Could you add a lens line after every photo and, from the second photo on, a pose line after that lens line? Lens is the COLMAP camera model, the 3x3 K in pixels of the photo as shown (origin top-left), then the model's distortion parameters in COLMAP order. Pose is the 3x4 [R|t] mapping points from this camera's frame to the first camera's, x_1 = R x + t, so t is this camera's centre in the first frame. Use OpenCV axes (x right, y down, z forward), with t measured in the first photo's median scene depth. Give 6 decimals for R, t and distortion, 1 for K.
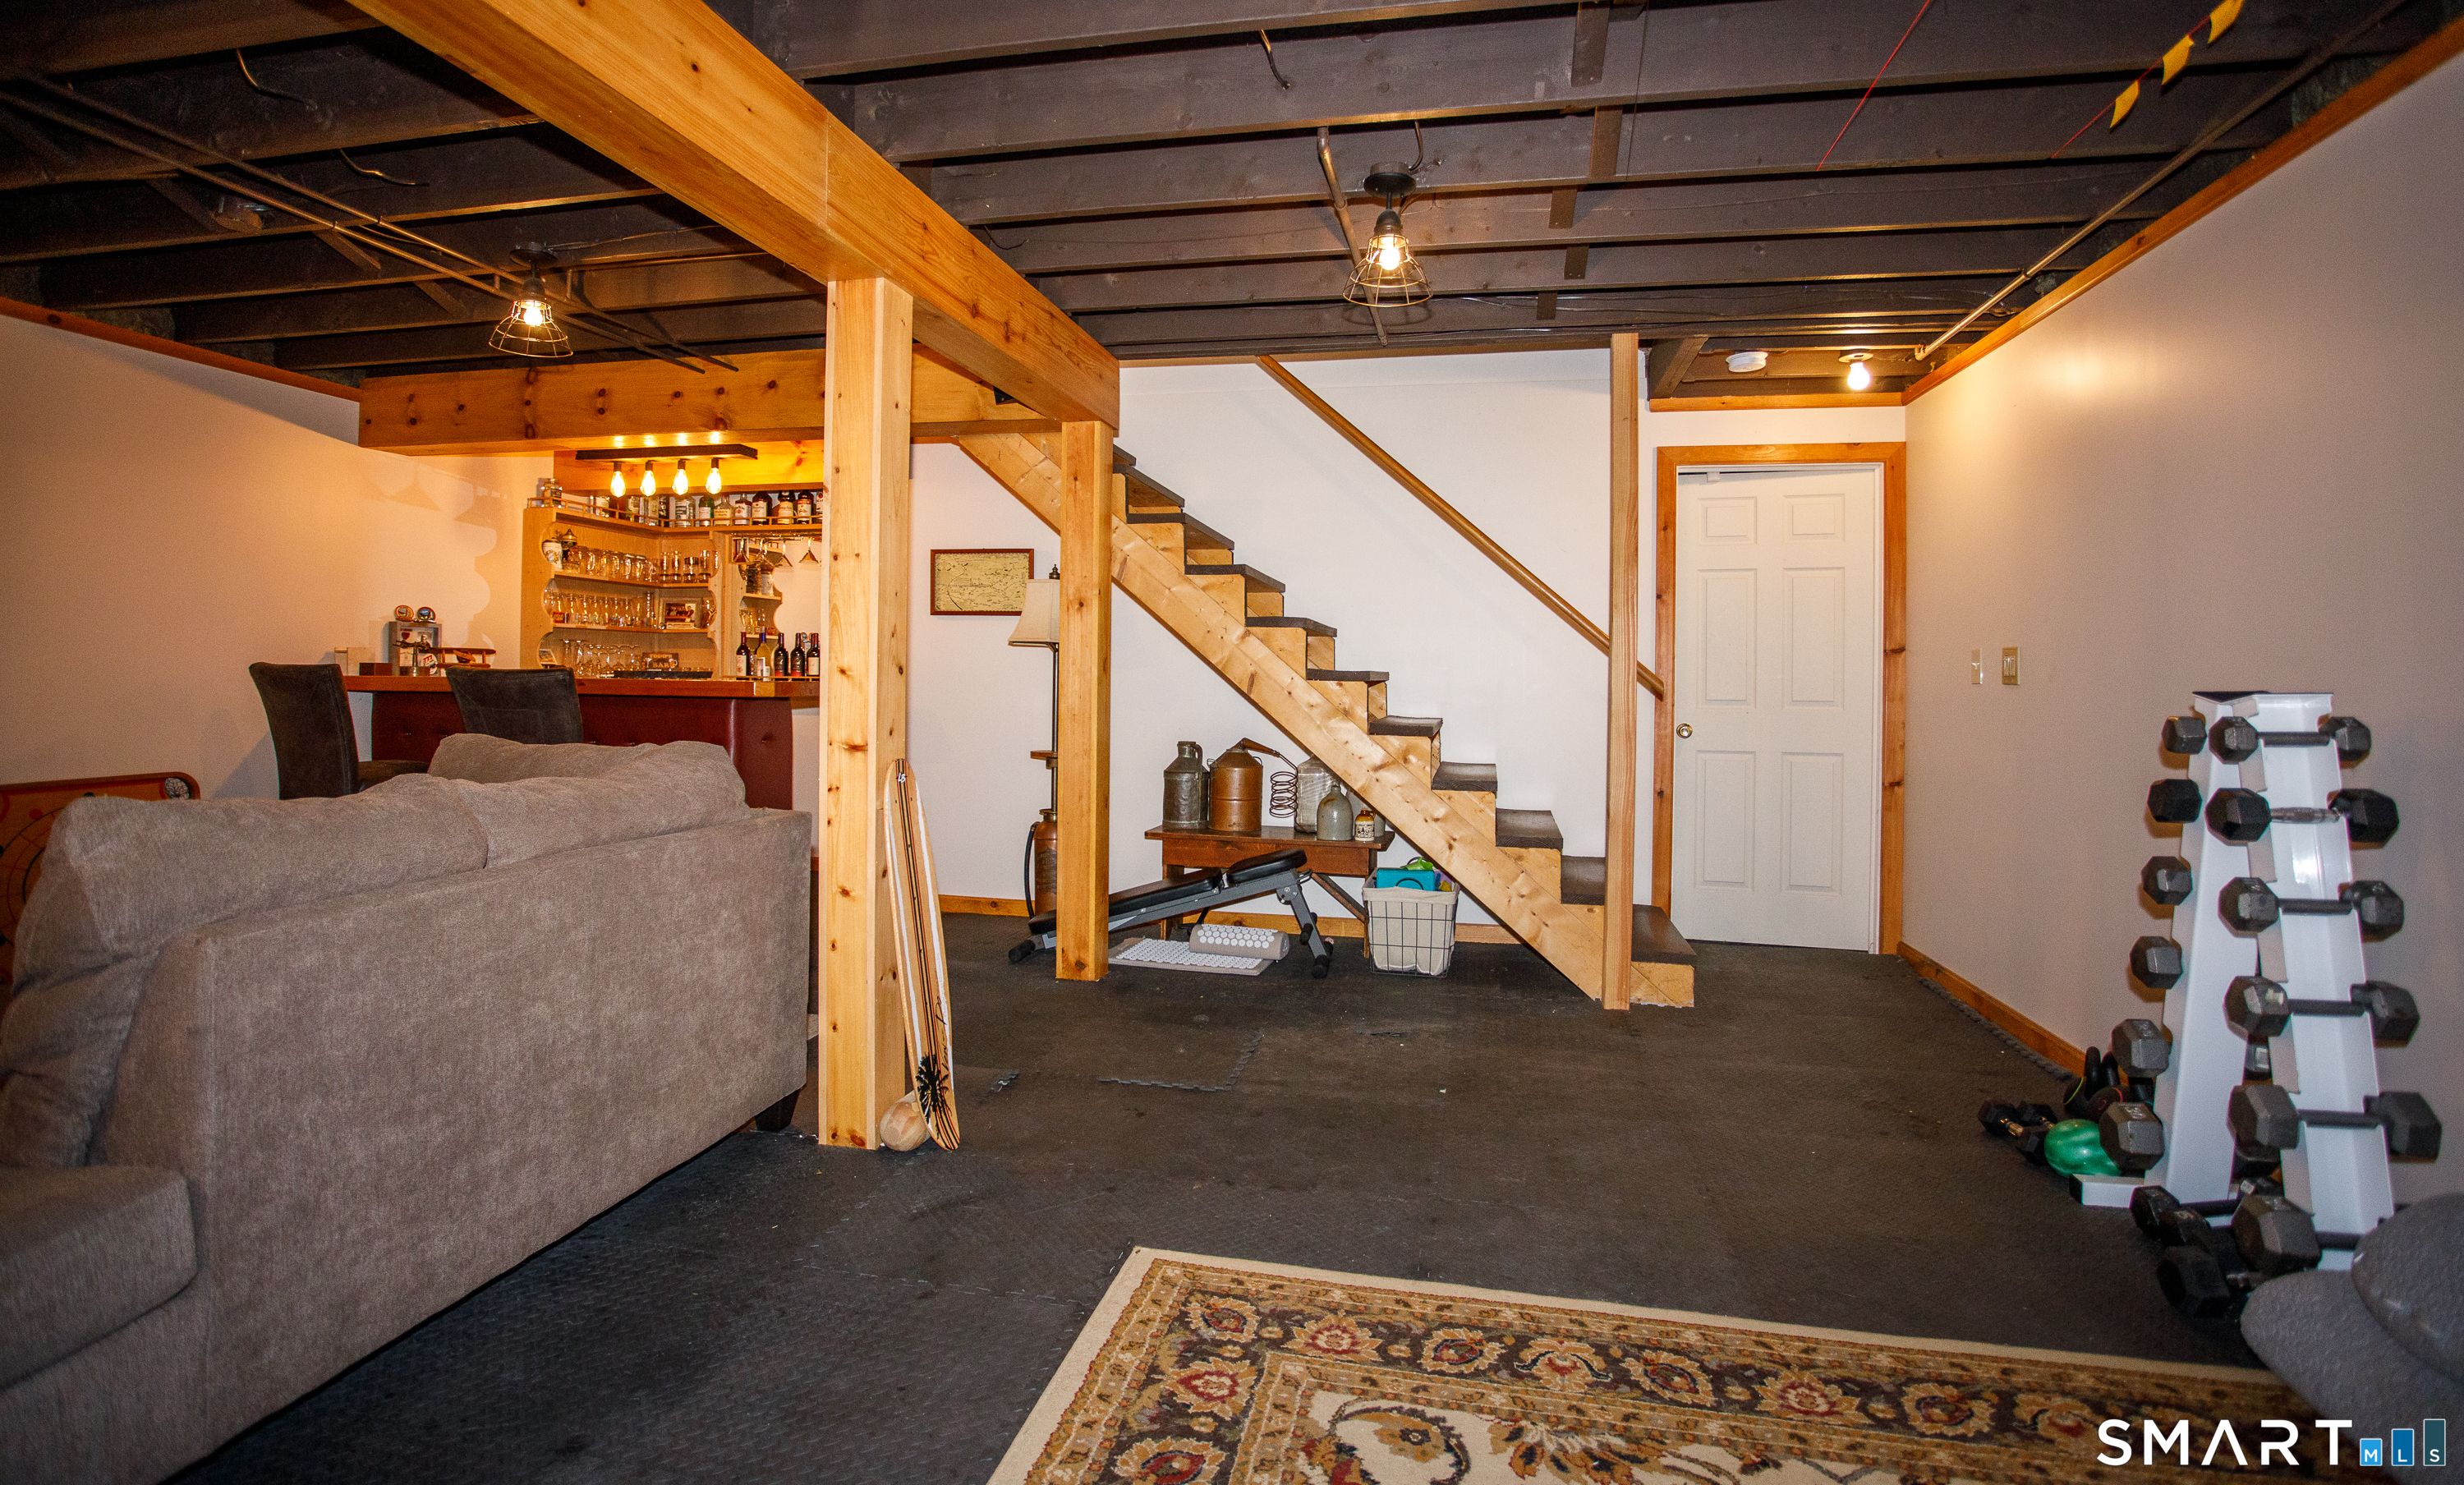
lens RADIAL K [[1211.3, 0, 1217.3], [0, 1211.3, 681.5], [0, 0, 1]] dist [-0.083907, 0.042086]
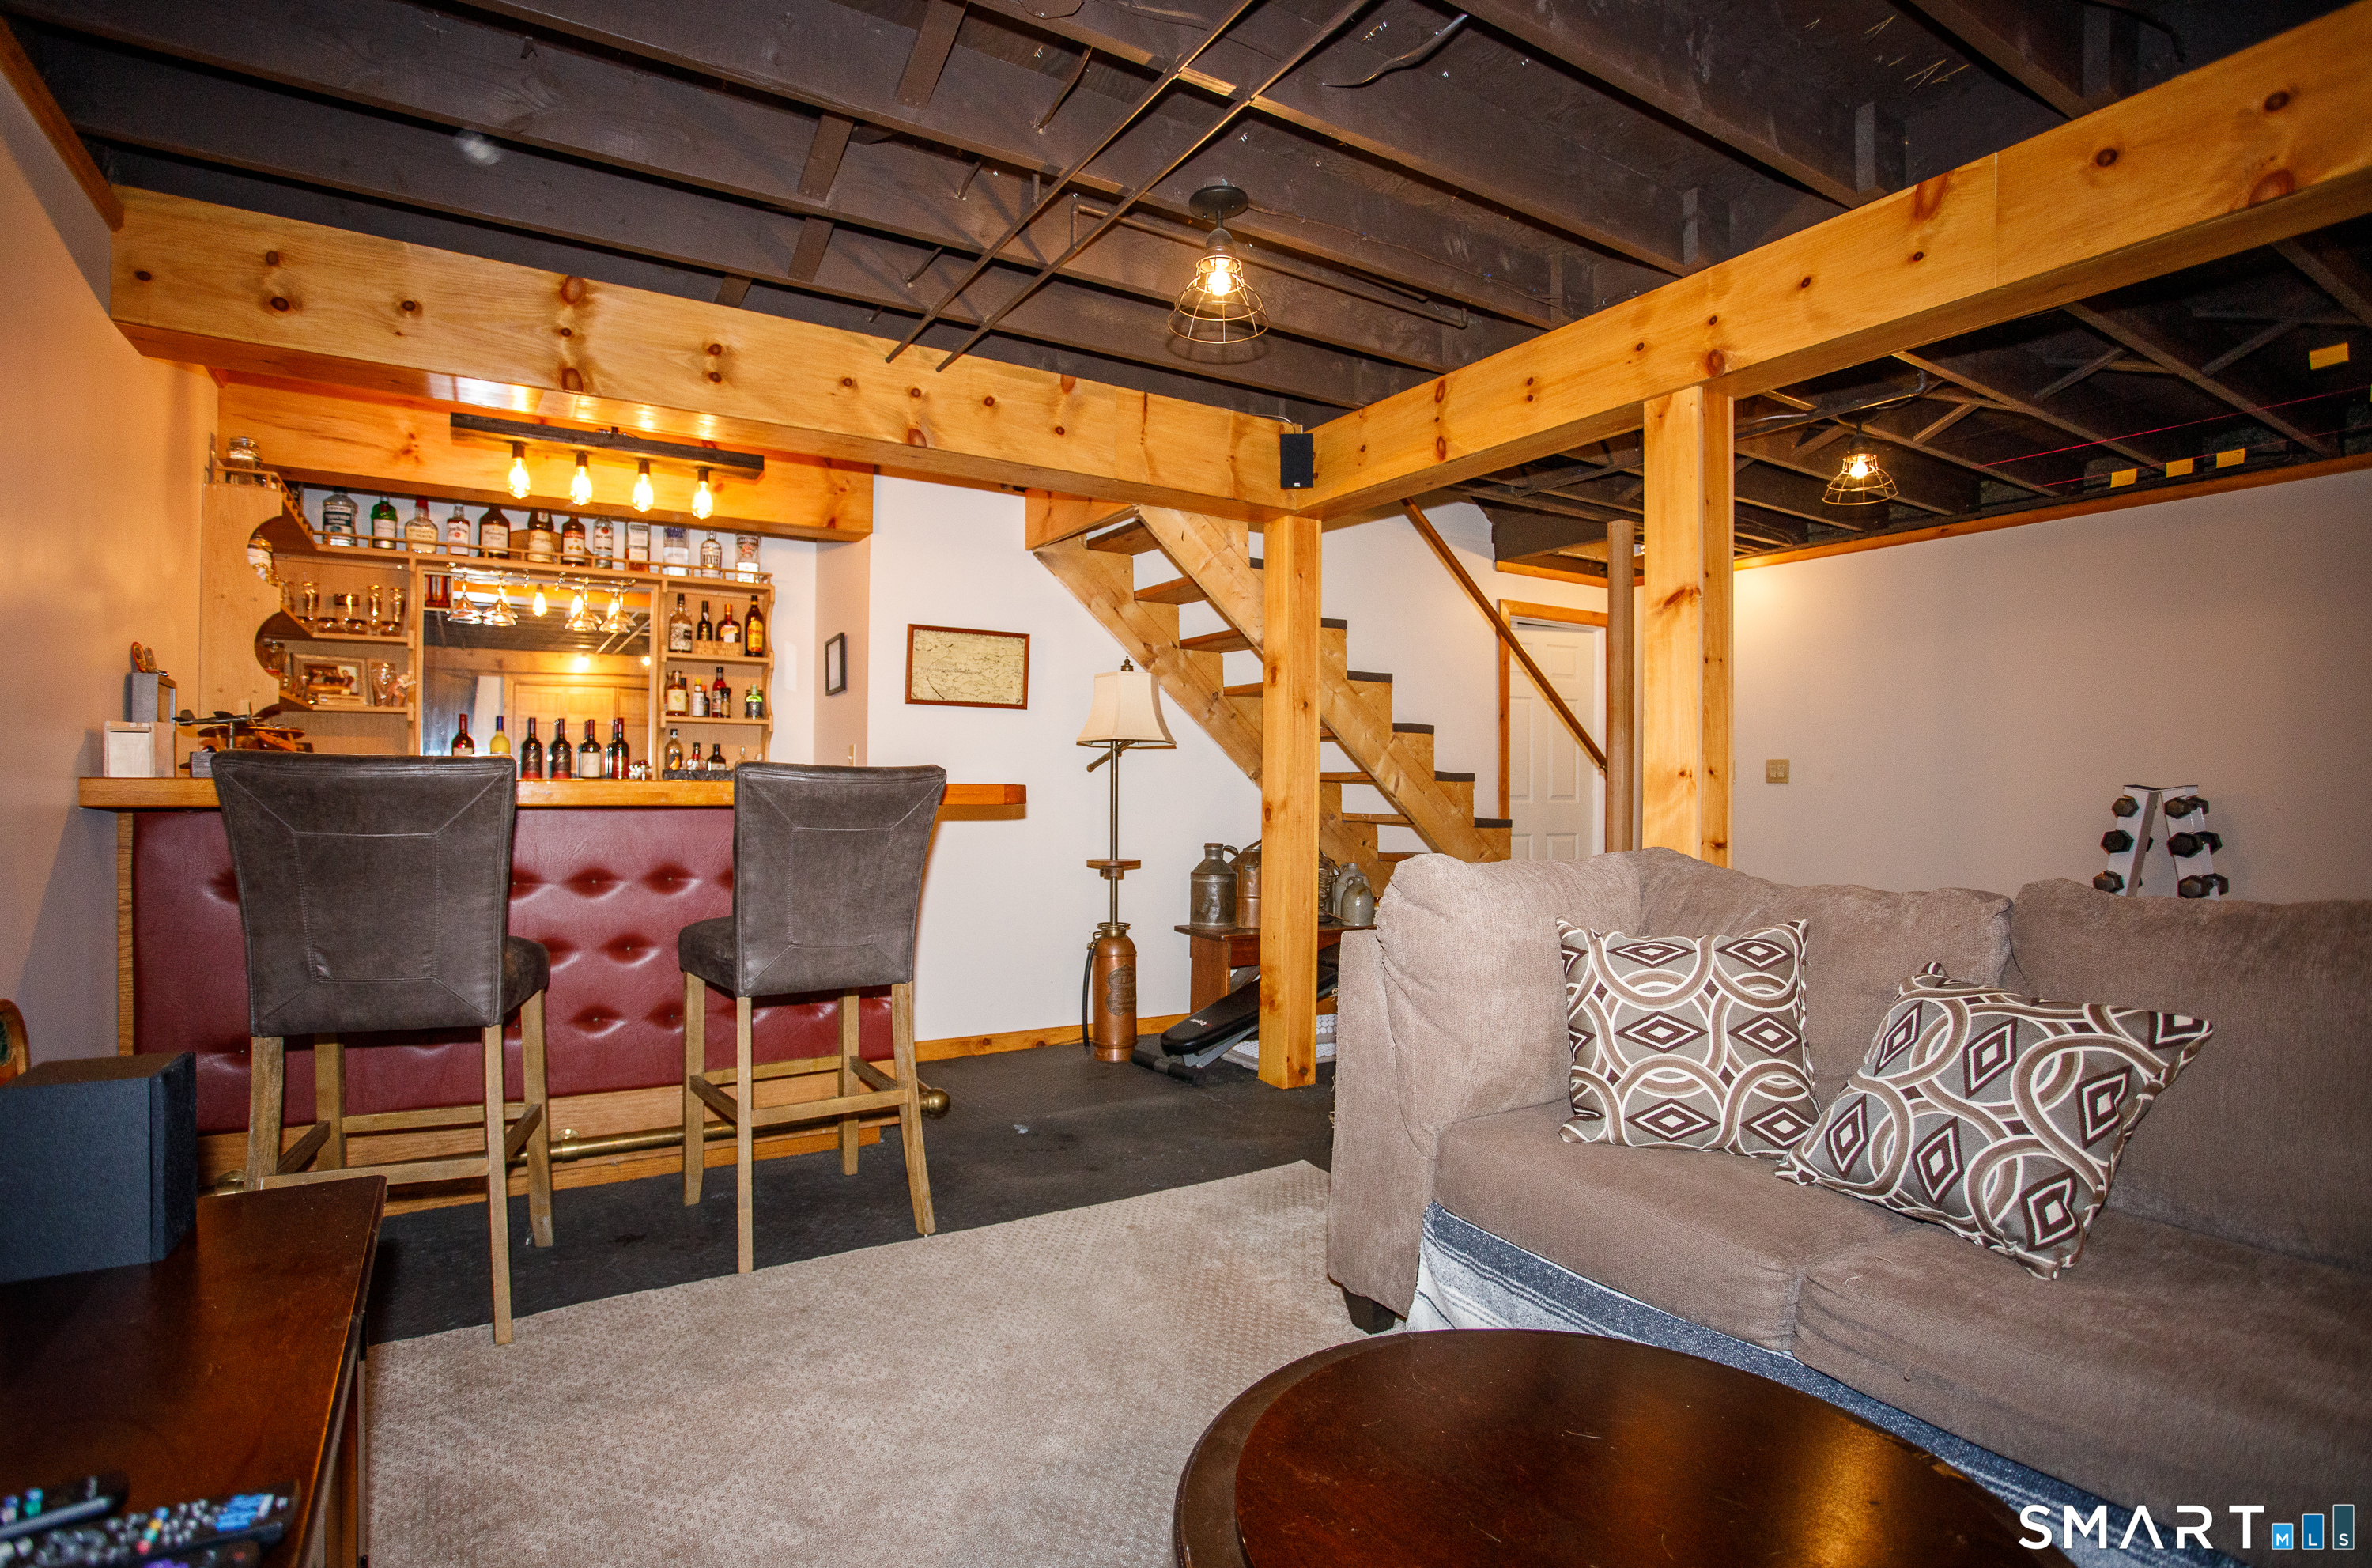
lens RADIAL K [[1168.1, 0, 1192.6], [0, 1168.1, 793.9], [0, 0, 1]] dist [-0.070293, 0.029514]
pose [[0.718742, -0.011461, 0.695183, -0.717662], [0.005381, 0.999926, 0.010922, -0.001345], [-0.695256, -0.004109, 0.718750, 0.327265]]
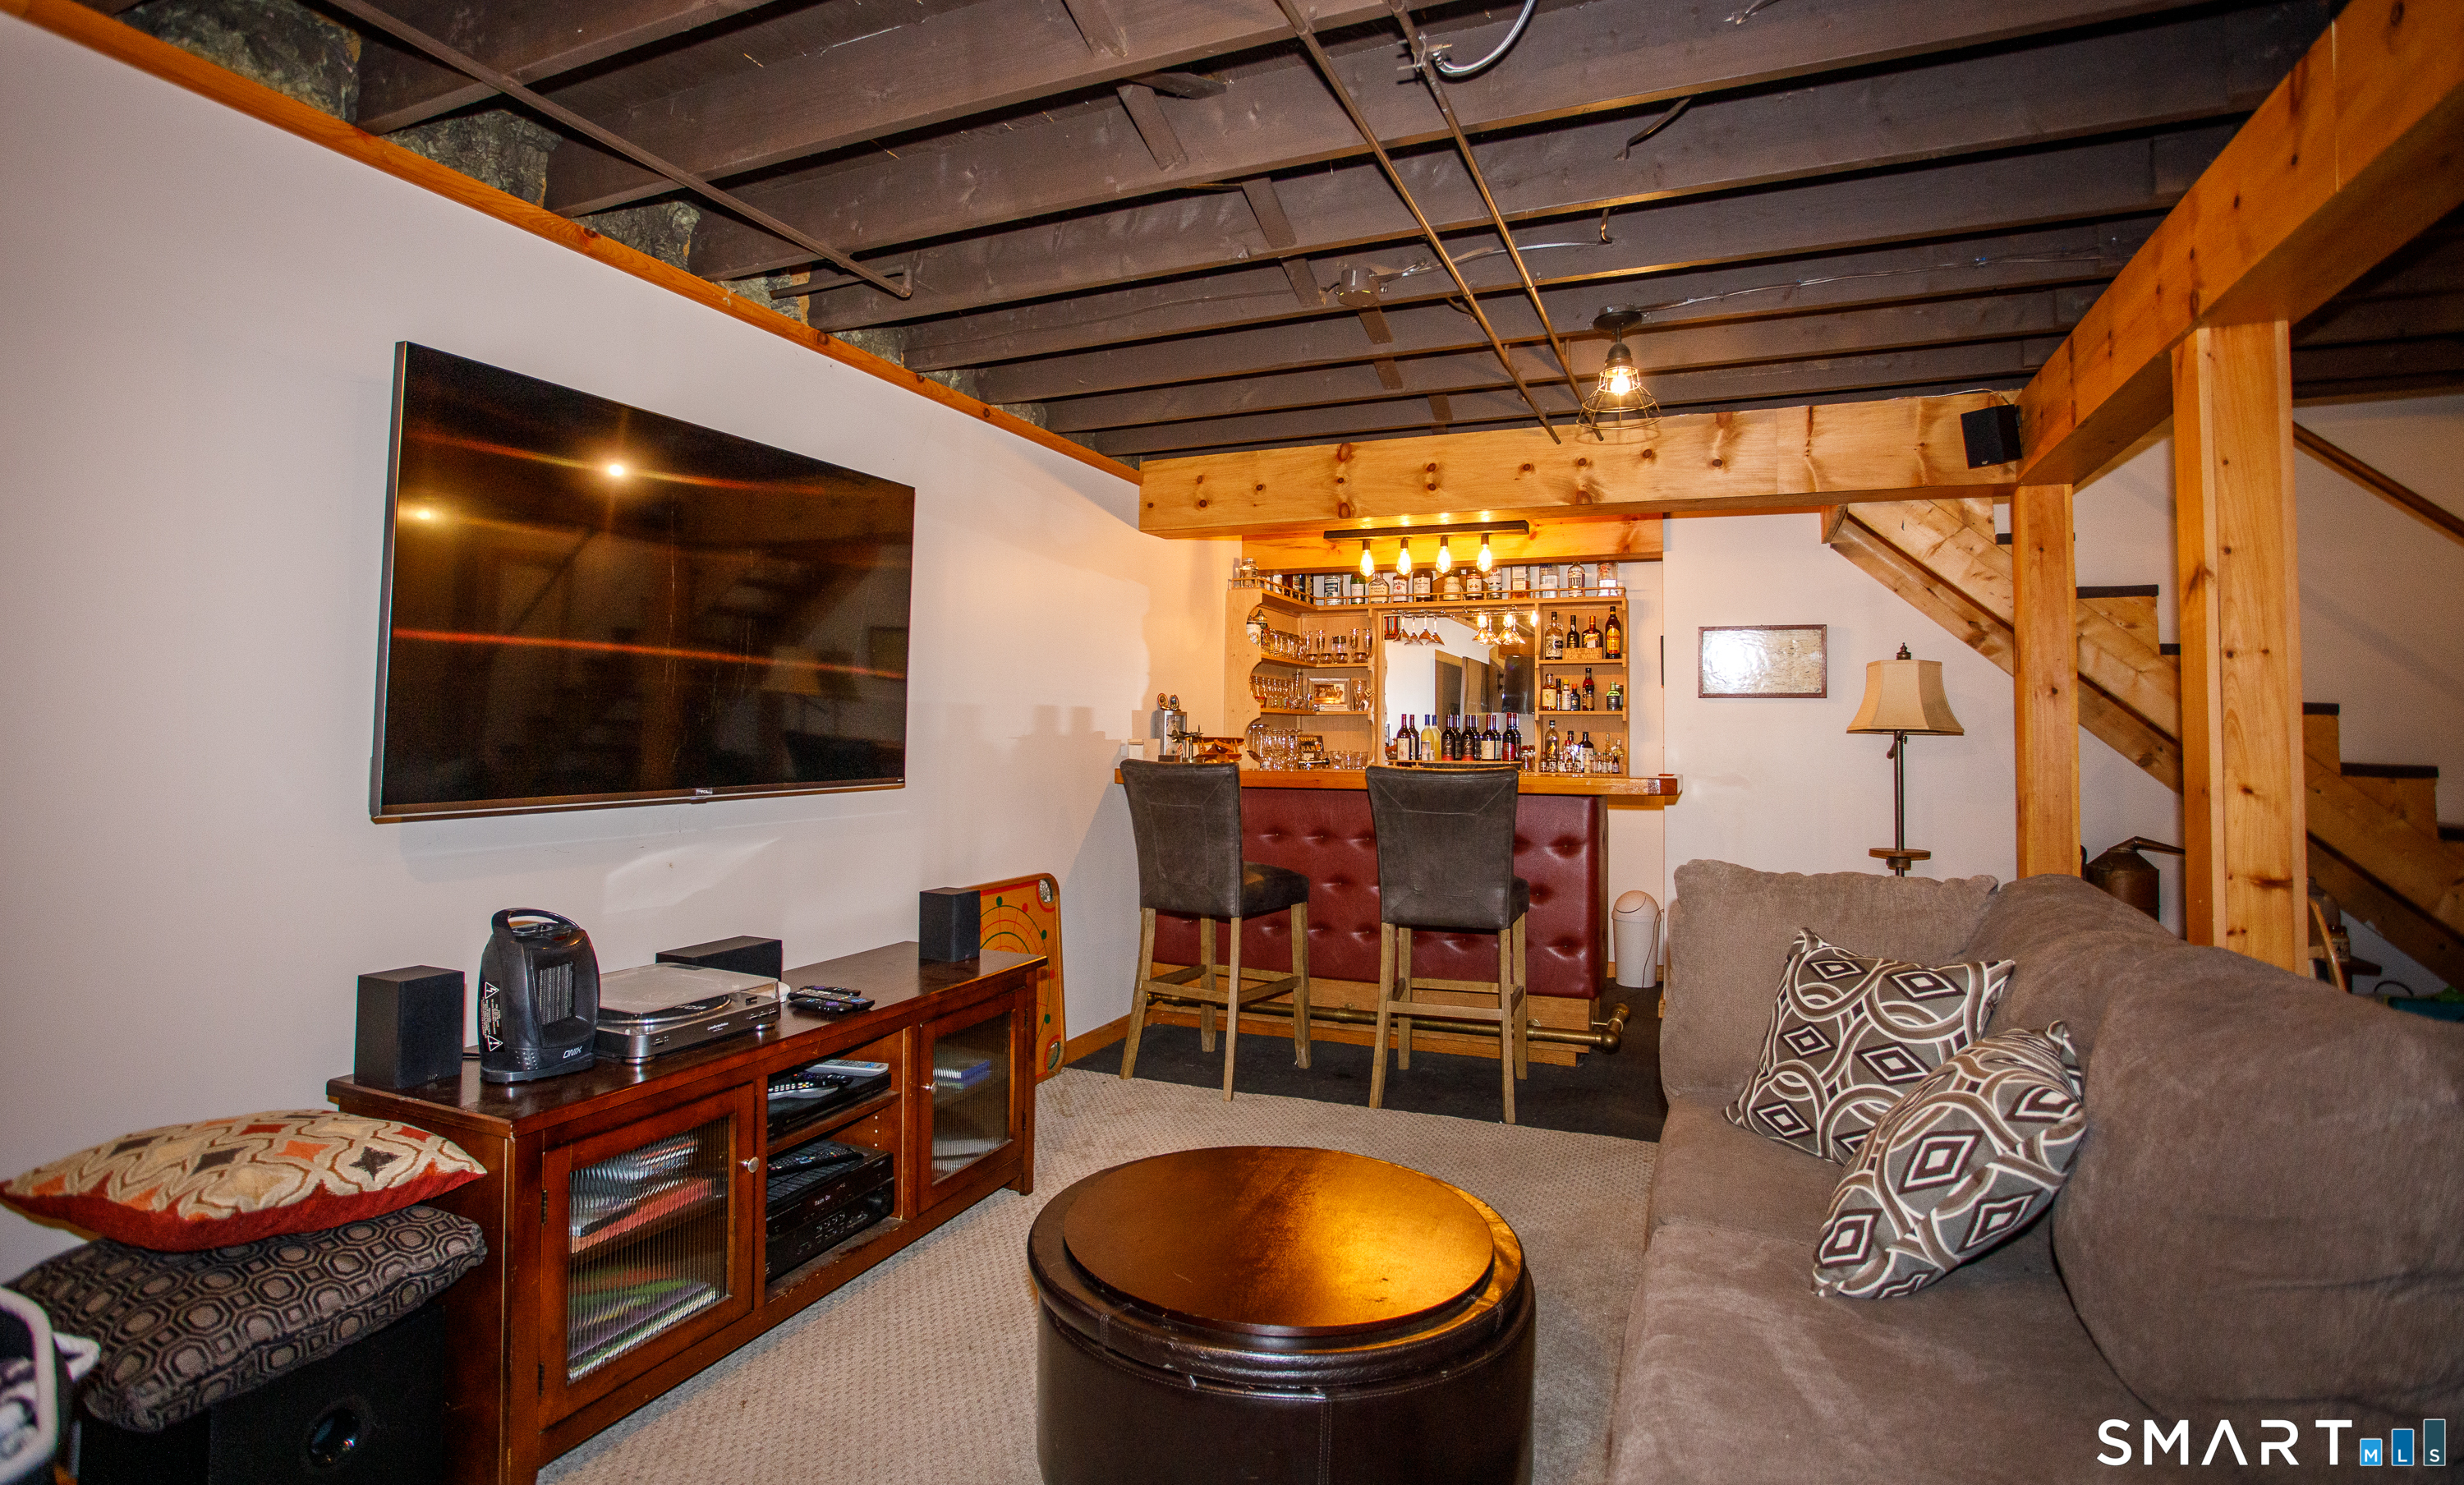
lens RADIAL K [[1211.3, 0, 1217.3], [0, 1211.3, 681.5], [0, 0, 1]] dist [-0.083907, 0.042086]
pose [[0.981416, -0.012683, -0.191472, -0.467947], [0.002995, 0.998704, -0.050799, -0.024474], [0.191868, 0.049281, 0.980183, 0.035446]]
